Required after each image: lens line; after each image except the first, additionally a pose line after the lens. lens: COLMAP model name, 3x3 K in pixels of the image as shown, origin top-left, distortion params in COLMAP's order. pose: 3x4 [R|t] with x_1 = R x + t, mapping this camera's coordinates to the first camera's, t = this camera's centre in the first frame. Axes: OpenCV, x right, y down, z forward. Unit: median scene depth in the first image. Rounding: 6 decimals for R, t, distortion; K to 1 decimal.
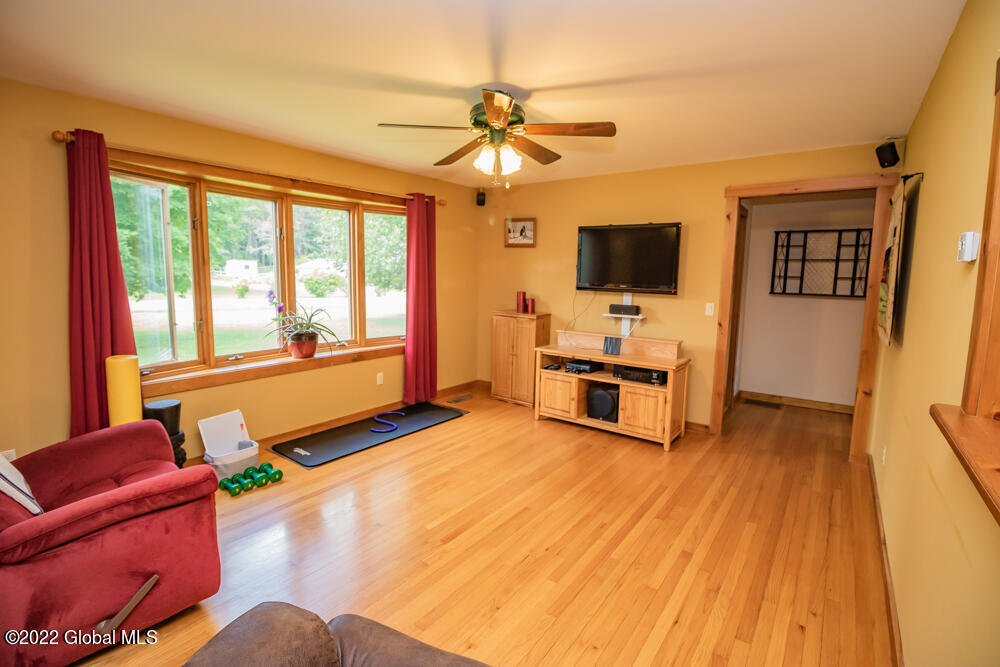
lens RADIAL K [[463.7, 0, 499.6], [0, 463.7, 326.6], [0, 0, 1]] dist [0.000076, -0.012774]
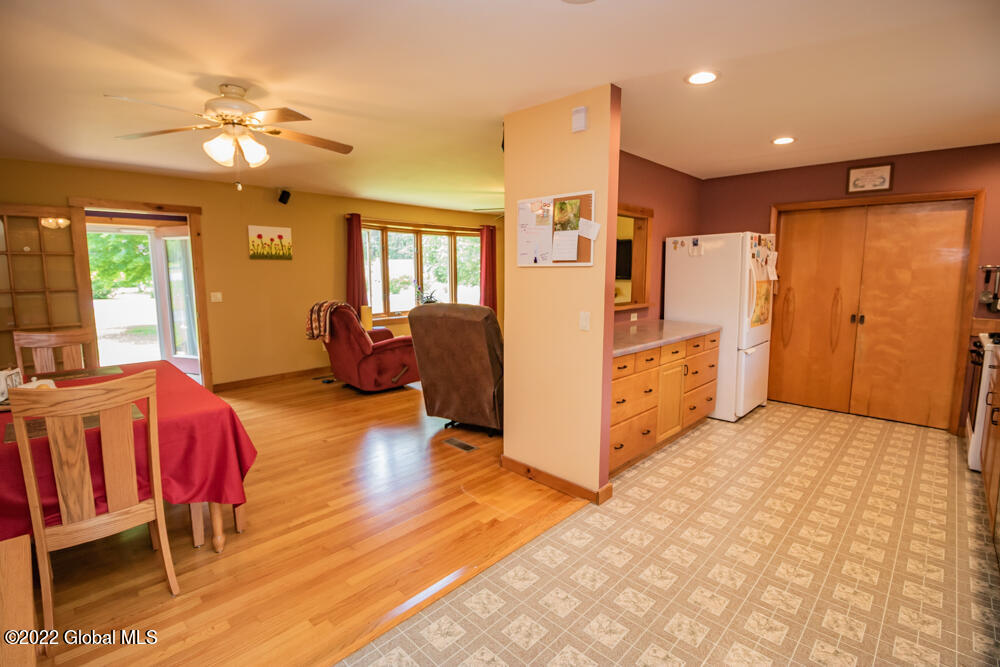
lens RADIAL K [[463.7, 0, 499.6], [0, 463.7, 326.6], [0, 0, 1]] dist [0.000076, -0.012774]
pose [[0.991070, 0.000130, -0.133342, 0.121293], [0.000363, 0.999993, 0.003669, 0.104149], [0.133342, -0.003684, 0.991063, -0.824089]]
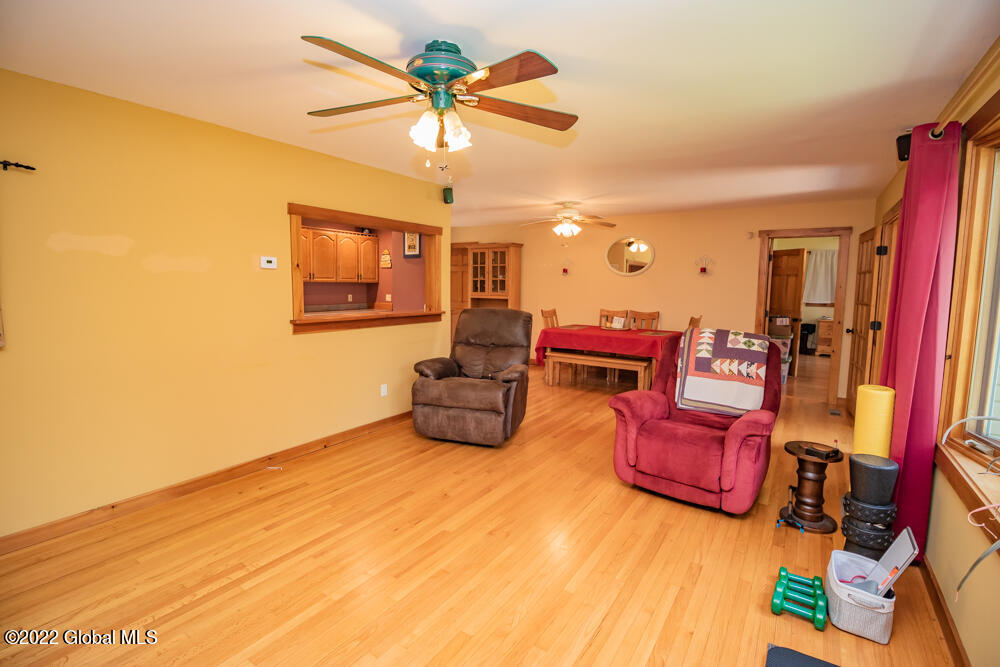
lens RADIAL K [[459.6, 0, 500.7], [0, 459.6, 324.3], [0, 0, 1]] dist [-0.000469, -0.014159]
pose [[-0.998315, -0.024235, -0.052727, -0.043324], [-0.034708, 0.977548, 0.207837, -0.128215], [0.046506, 0.209317, -0.976741, 1.127448]]
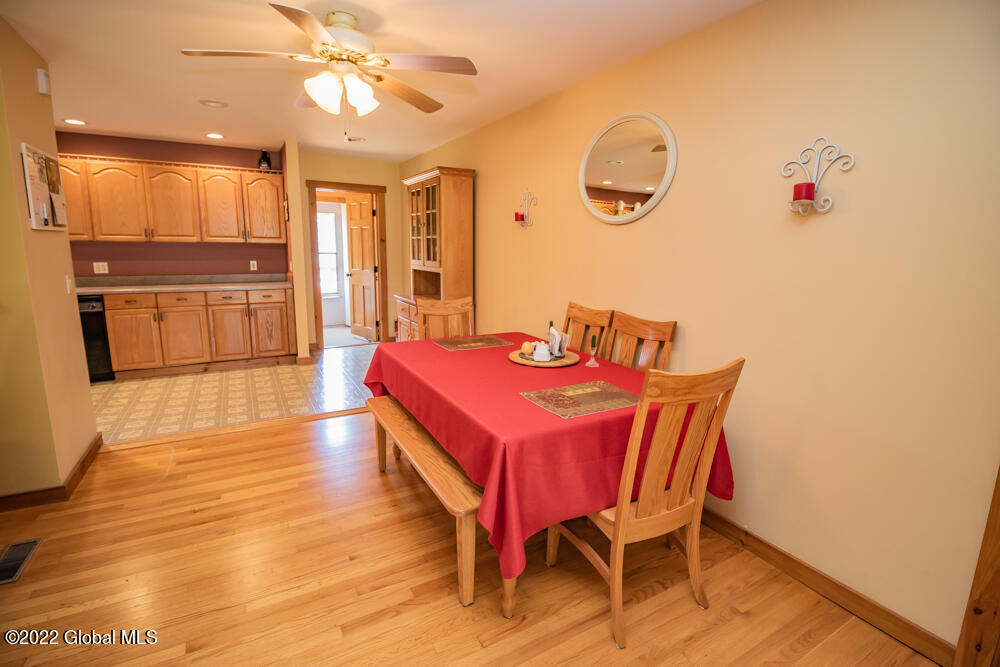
lens RADIAL K [[463.7, 0, 499.6], [0, 463.7, 326.6], [0, 0, 1]] dist [0.000076, -0.012774]
pose [[-0.916779, -0.099063, 0.386914, -0.686955], [0.016296, 0.958667, 0.284064, -0.022588], [-0.399062, 0.266729, -0.877272, 0.195403]]
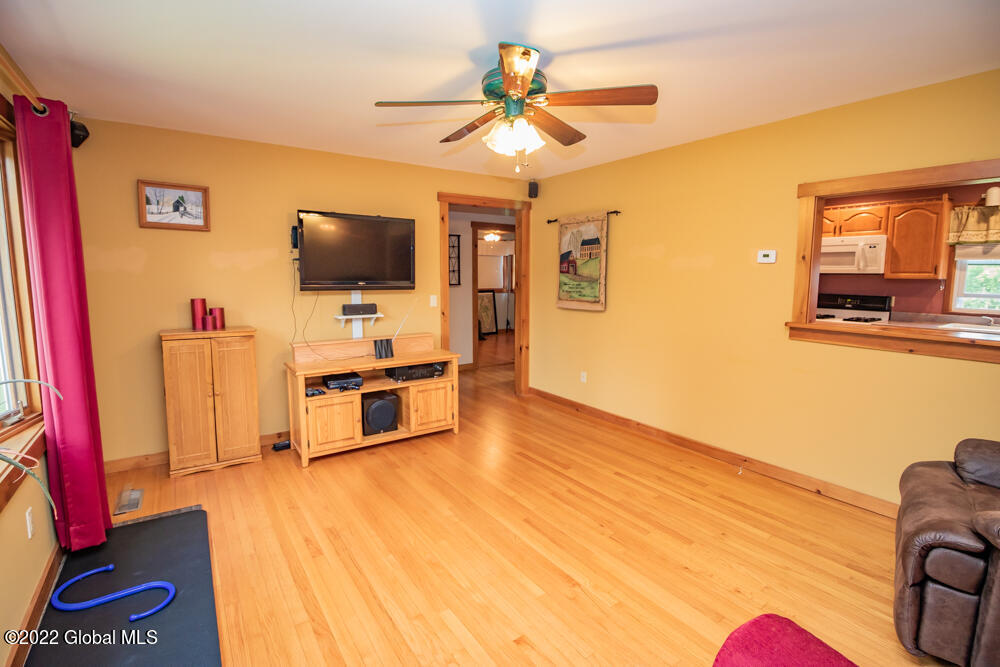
lens RADIAL K [[467.2, 0, 501.5], [0, 467.2, 325.5], [0, 0, 1]] dist [-0.000526, -0.013233]
pose [[0.314743, -0.121512, 0.941367, -0.538104], [0.113094, 0.989508, 0.089913, -0.059561], [-0.942415, 0.078163, 0.325183, 0.477812]]
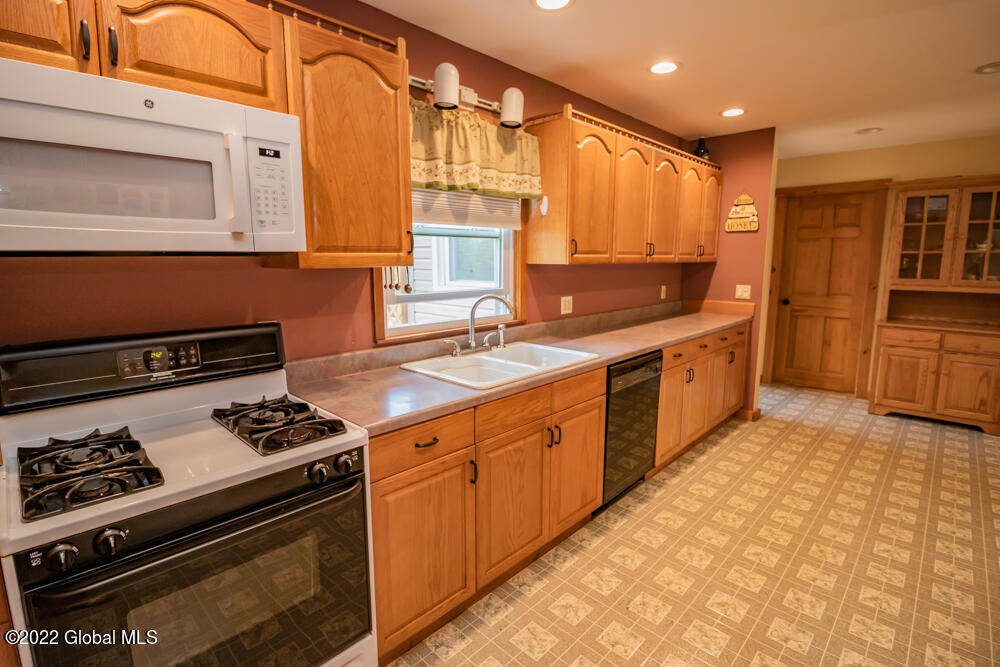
lens RADIAL K [[472.6, 0, 503.9], [0, 472.6, 325.9], [0, 0, 1]] dist [0.000218, -0.013408]
pose [[-0.992376, -0.031509, 0.119150, 0.670313], [0.000498, 0.965734, 0.259534, -0.014803], [-0.123244, 0.257615, -0.958356, 0.279230]]
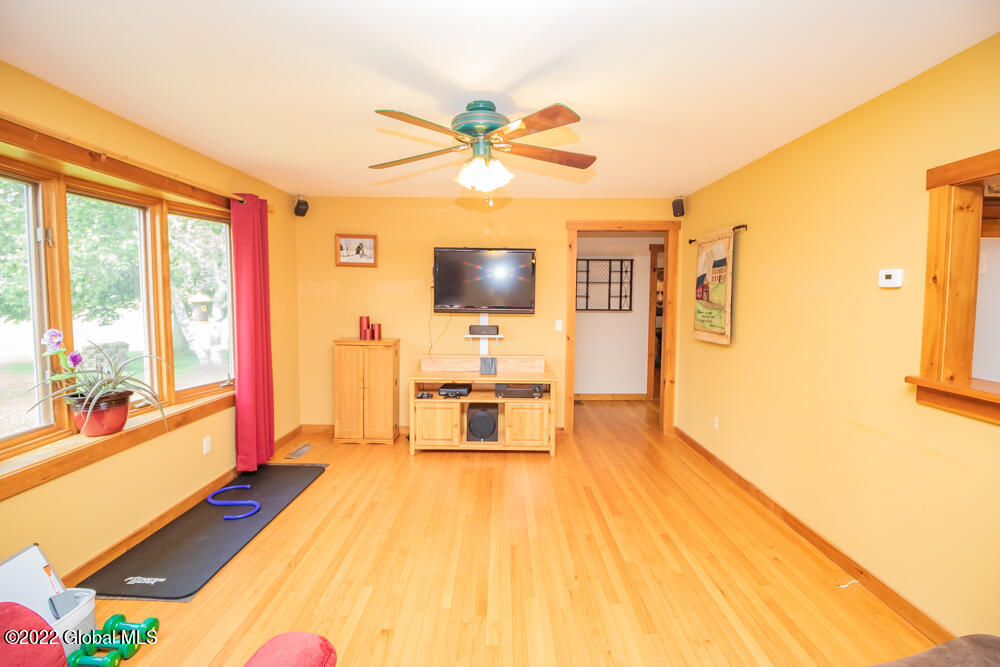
lens RADIAL K [[463.7, 0, 499.6], [0, 463.7, 326.6], [0, 0, 1]] dist [0.000076, -0.012774]
pose [[0.805701, -0.051318, 0.590095, -0.332043], [0.076582, 0.996903, -0.017867, -0.024304], [-0.587351, 0.059586, 0.807136, 0.158258]]
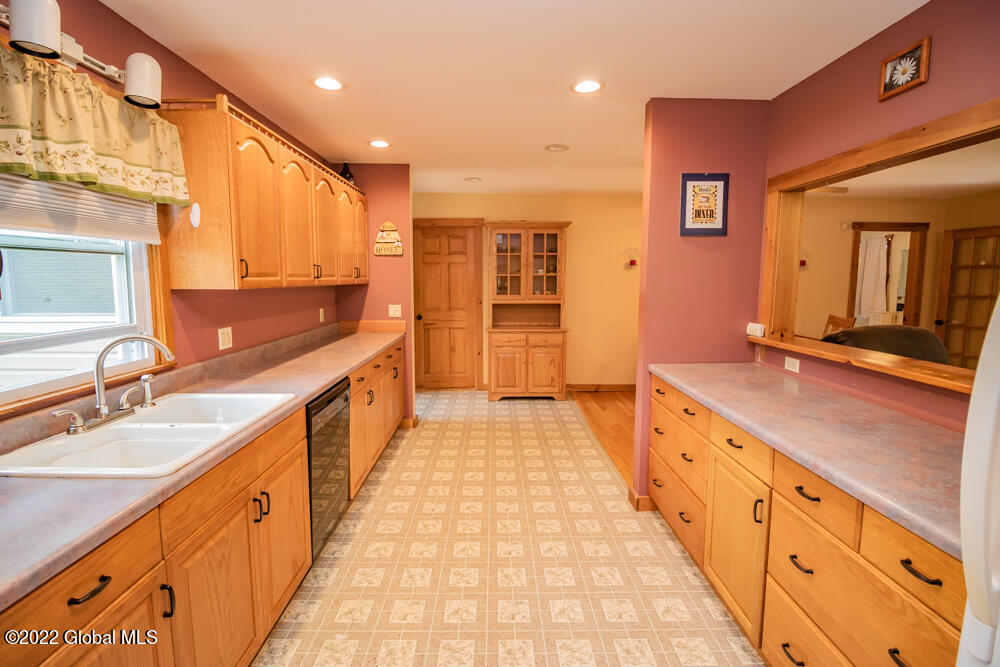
lens RADIAL K [[463.7, 0, 499.6], [0, 463.7, 326.6], [0, 0, 1]] dist [0.000076, -0.012774]
pose [[-0.793395, 0.046549, -0.606925, 0.741602], [-0.086887, 0.978202, 0.188606, -0.011082], [0.602475, 0.202373, -0.772055, 0.216057]]
